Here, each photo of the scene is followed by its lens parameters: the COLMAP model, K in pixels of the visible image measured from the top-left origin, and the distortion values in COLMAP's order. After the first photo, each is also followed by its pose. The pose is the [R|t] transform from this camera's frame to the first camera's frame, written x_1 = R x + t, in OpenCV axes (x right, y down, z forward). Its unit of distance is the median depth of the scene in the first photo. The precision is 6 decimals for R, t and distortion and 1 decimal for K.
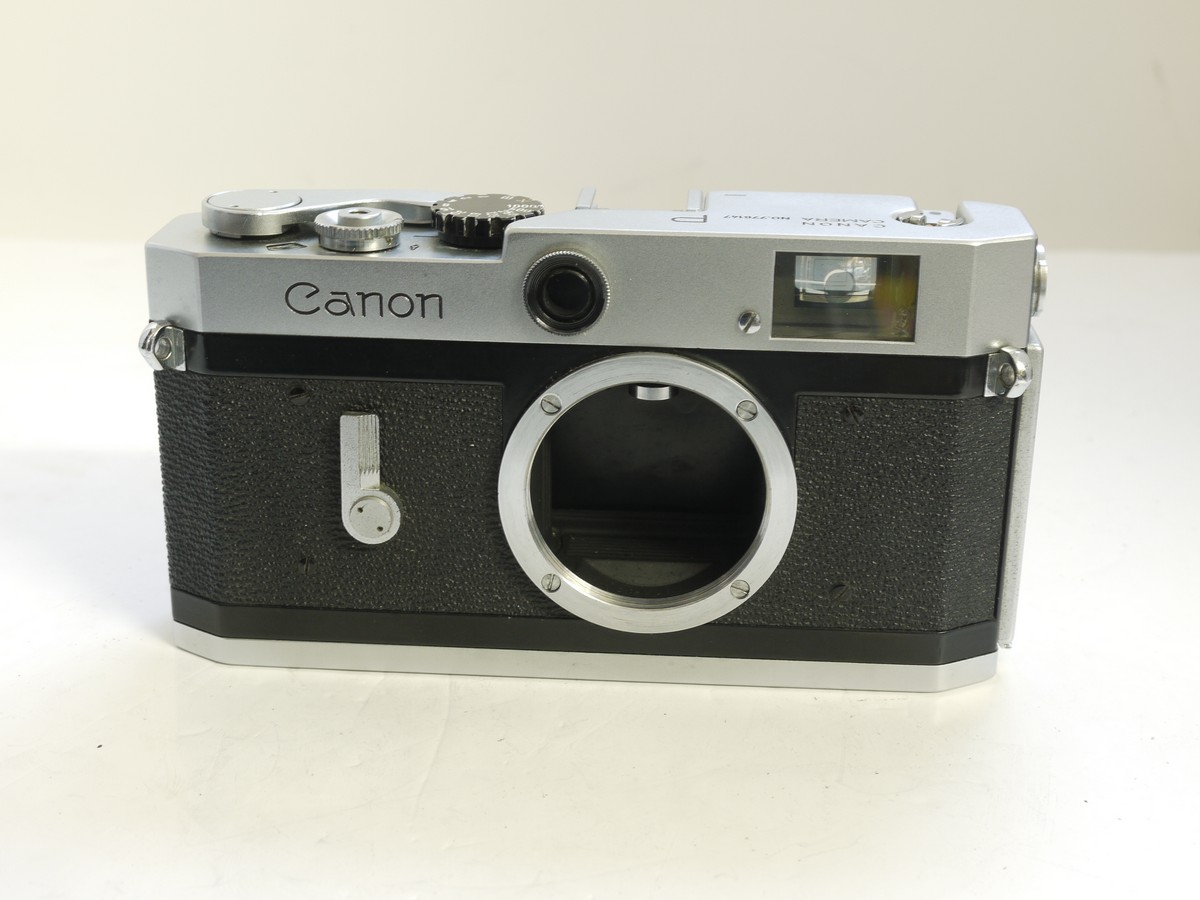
lens RADIAL K [[1785.4, 0, 600.0], [0, 1785.4, 450.0], [0, 0, 1]] dist [-0.080876, 0.066368]
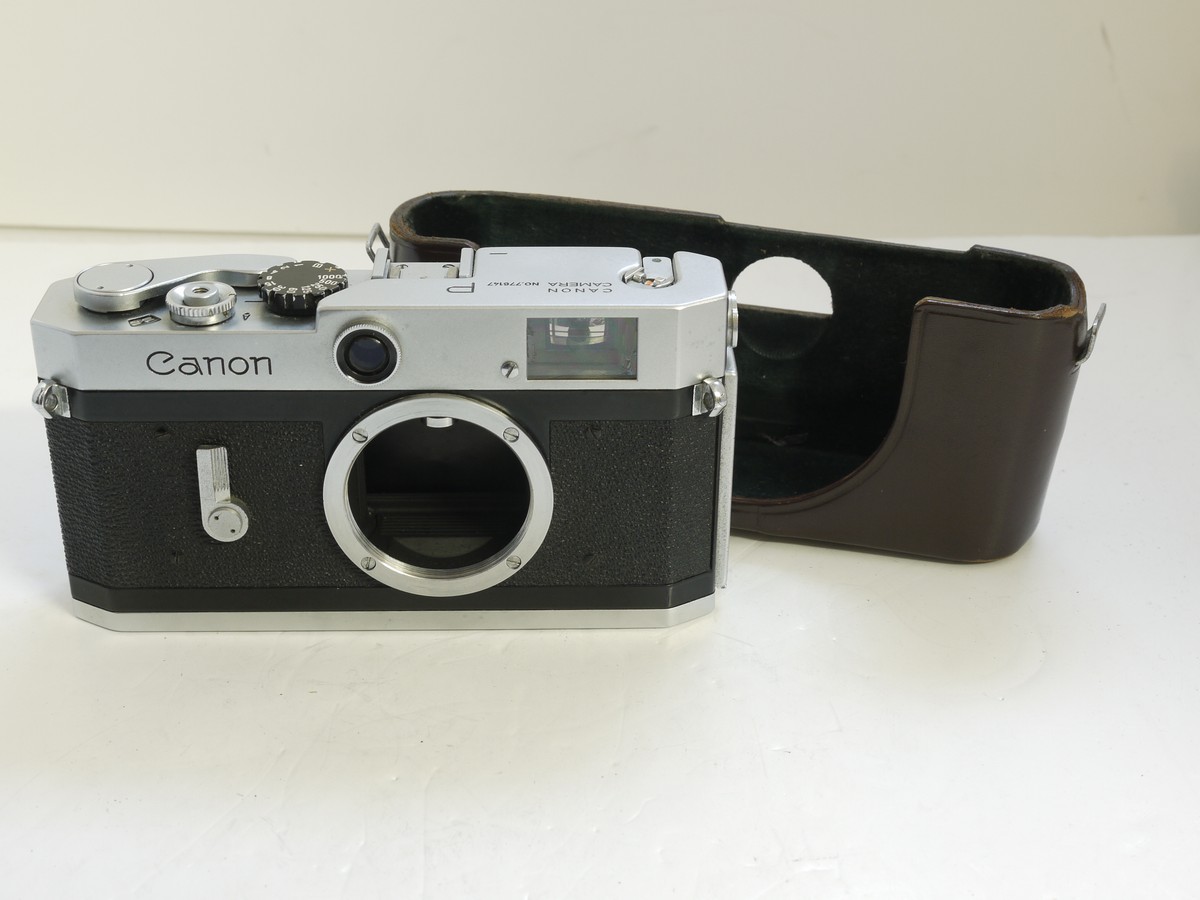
lens RADIAL K [[1785.4, 0, 600.0], [0, 1785.4, 450.0], [0, 0, 1]] dist [-0.080876, 0.066368]
pose [[0.995458, -0.046282, 0.083192, 0.036818], [0.033798, 0.988757, 0.145663, -0.193610], [-0.088998, -0.142189, 0.985830, -0.285571]]
